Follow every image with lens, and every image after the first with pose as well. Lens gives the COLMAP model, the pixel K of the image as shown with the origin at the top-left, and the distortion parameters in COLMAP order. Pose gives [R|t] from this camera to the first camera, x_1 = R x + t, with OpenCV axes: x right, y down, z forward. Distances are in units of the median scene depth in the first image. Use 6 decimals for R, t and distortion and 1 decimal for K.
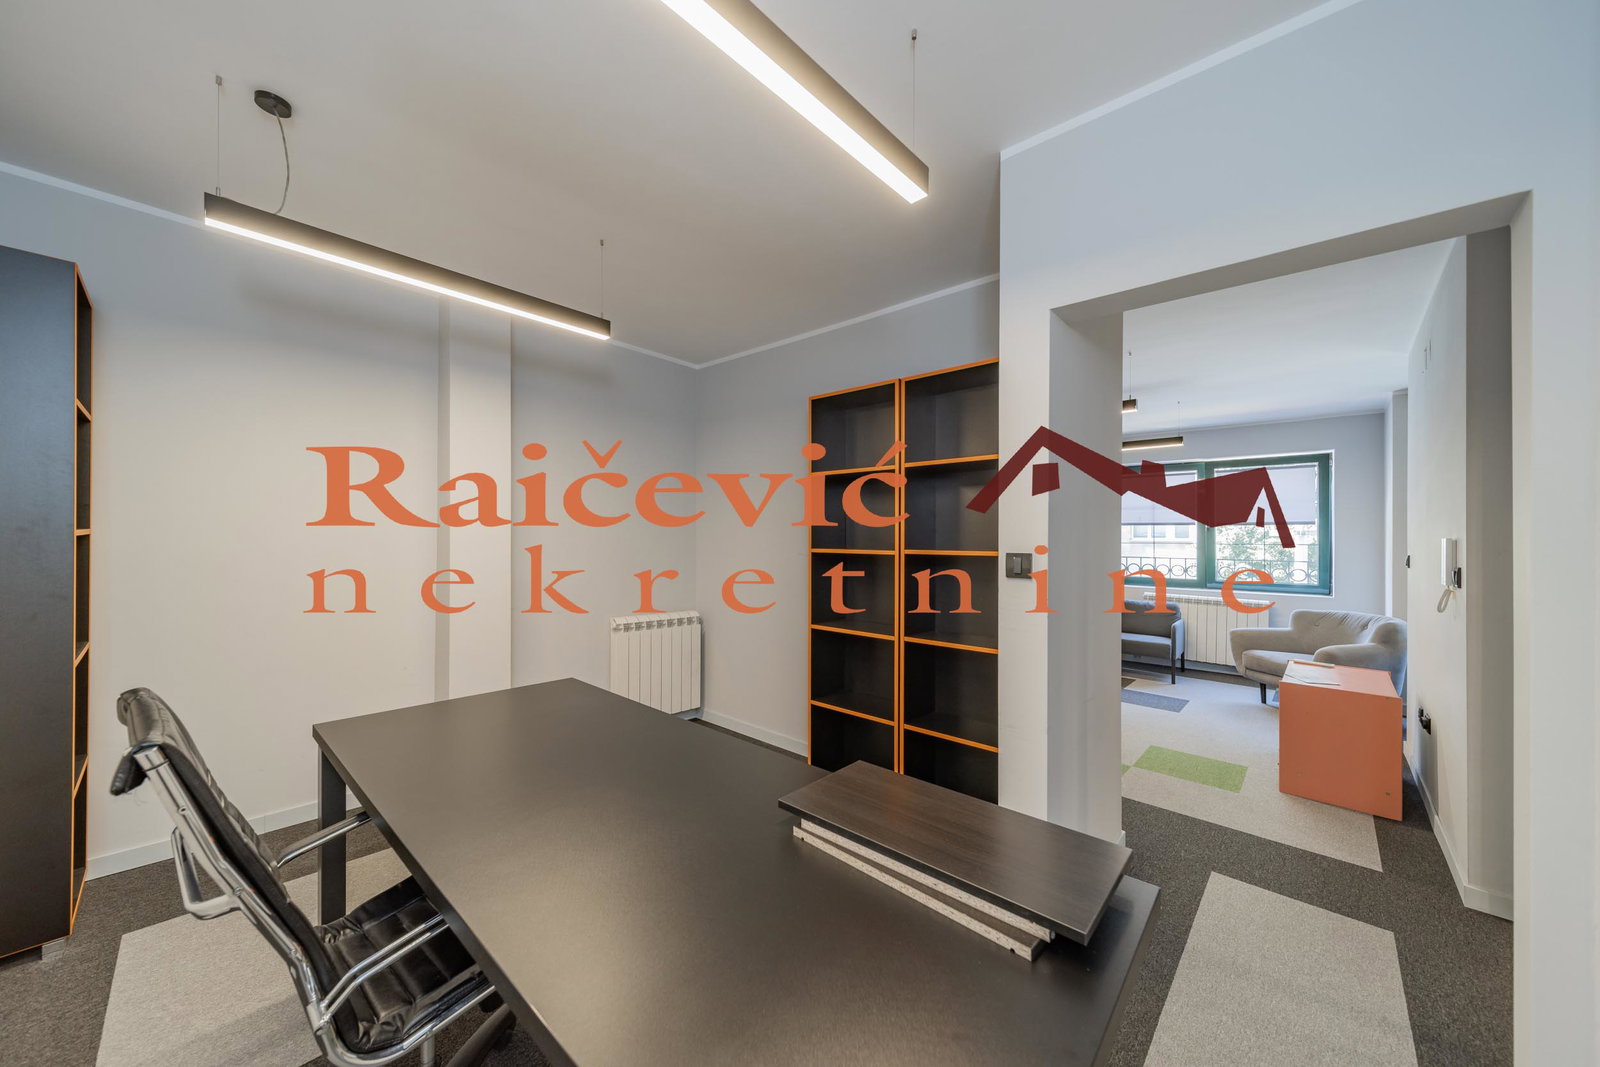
lens RADIAL K [[586.8, 0, 800.0], [0, 586.8, 533.5], [0, 0, 1]] dist [0.009958, 0.000037]
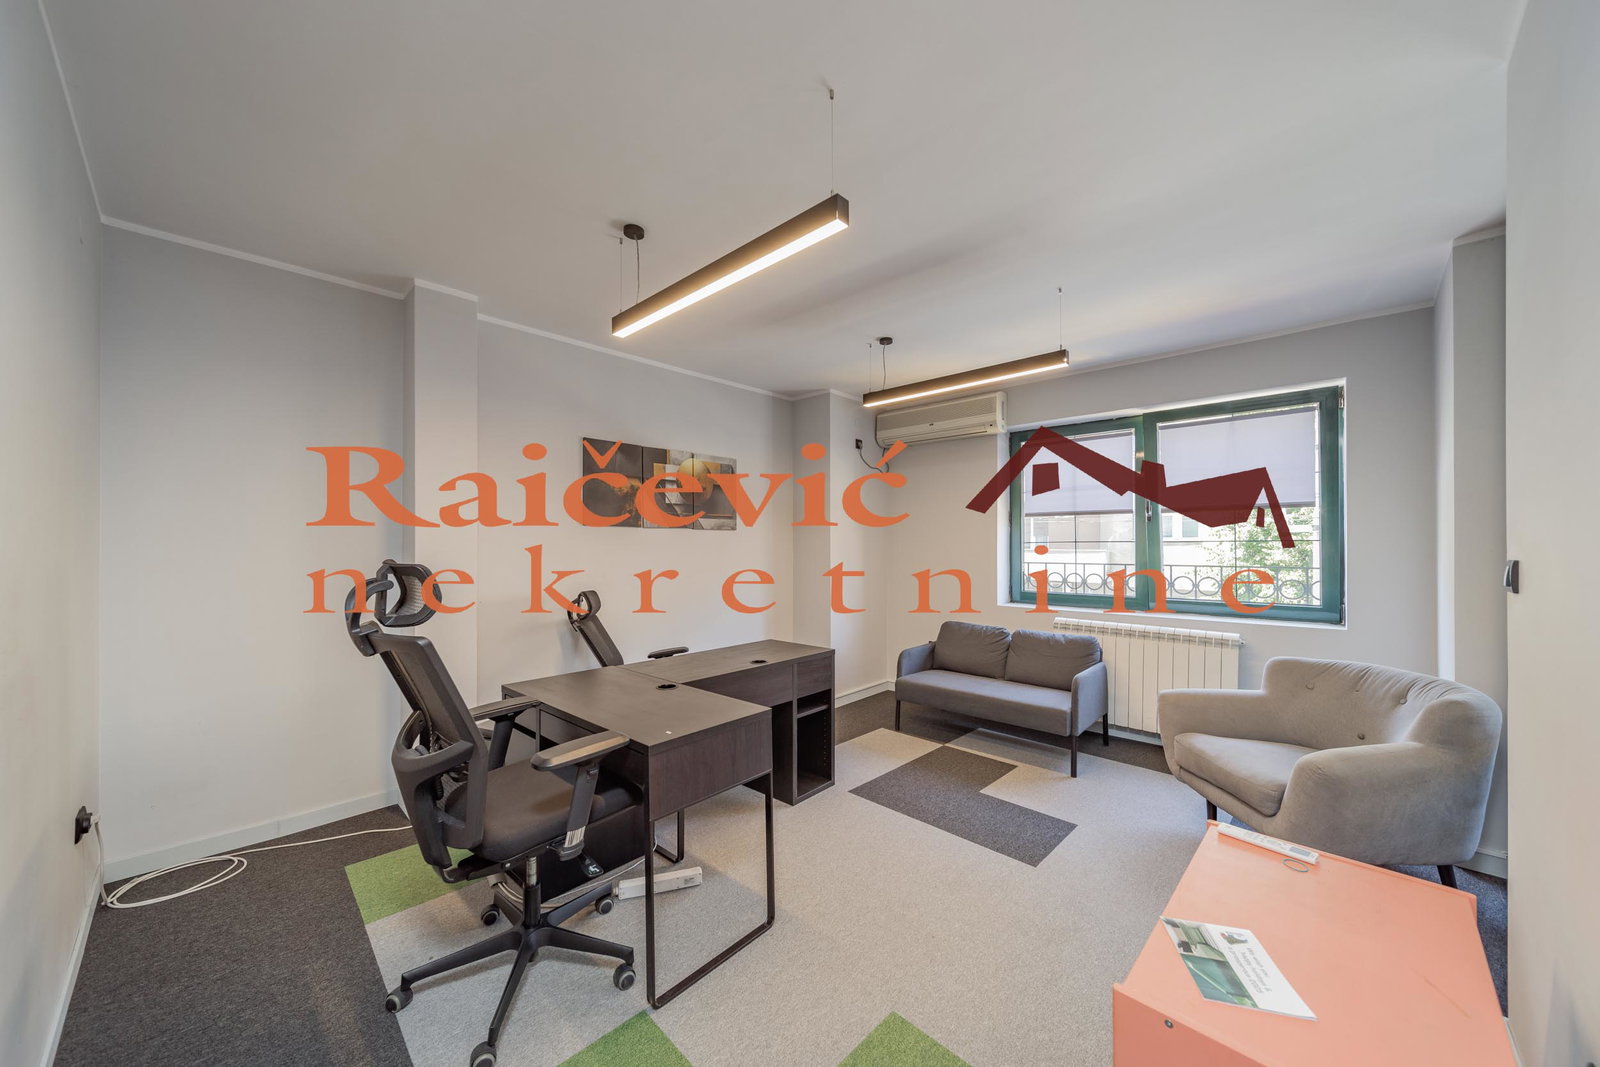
lens RADIAL K [[586.4, 0, 790.8], [0, 586.4, 544.4], [0, 0, 1]] dist [-0.000006, -0.000148]
pose [[0.998855, -0.015476, -0.045263, 0.367663], [0.015835, 0.999846, 0.007583, 0.010298], [0.045138, -0.008291, 0.998946, 0.383549]]
